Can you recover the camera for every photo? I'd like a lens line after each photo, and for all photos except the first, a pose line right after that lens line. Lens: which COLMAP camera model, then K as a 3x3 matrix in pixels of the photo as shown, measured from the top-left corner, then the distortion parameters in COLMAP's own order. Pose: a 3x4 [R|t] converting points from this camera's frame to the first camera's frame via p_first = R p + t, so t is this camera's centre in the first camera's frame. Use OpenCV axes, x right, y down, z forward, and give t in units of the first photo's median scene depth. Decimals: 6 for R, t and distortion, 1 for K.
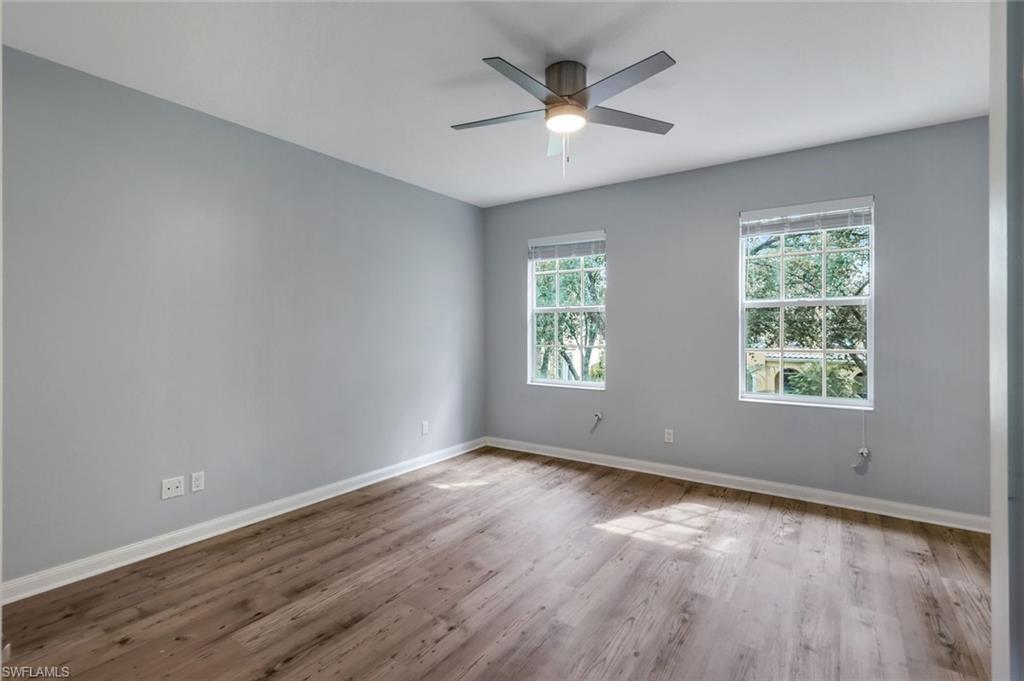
lens RADIAL K [[455.7, 0, 513.2], [0, 455.7, 329.7], [0, 0, 1]] dist [0.002505, 0.000593]
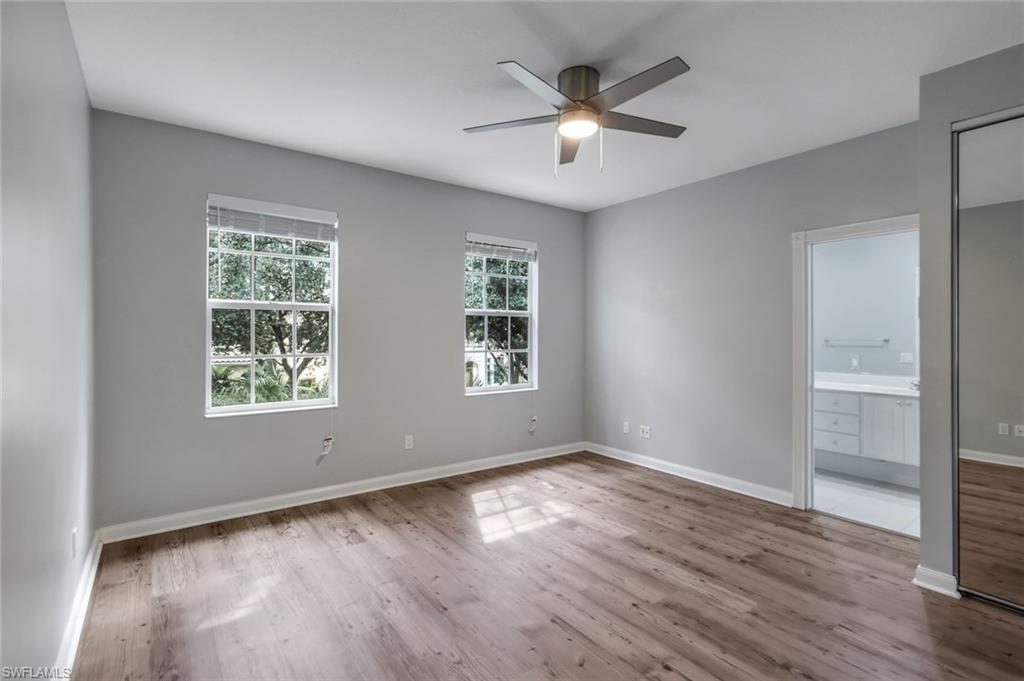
lens RADIAL K [[463.9, 0, 503.0], [0, 463.9, 336.5], [0, 0, 1]] dist [0.000721, 0.000067]
pose [[0.373704, -0.006455, 0.927526, -0.582301], [-0.003094, 0.999962, 0.008205, -0.003429], [-0.927543, -0.005936, 0.373669, 0.507840]]
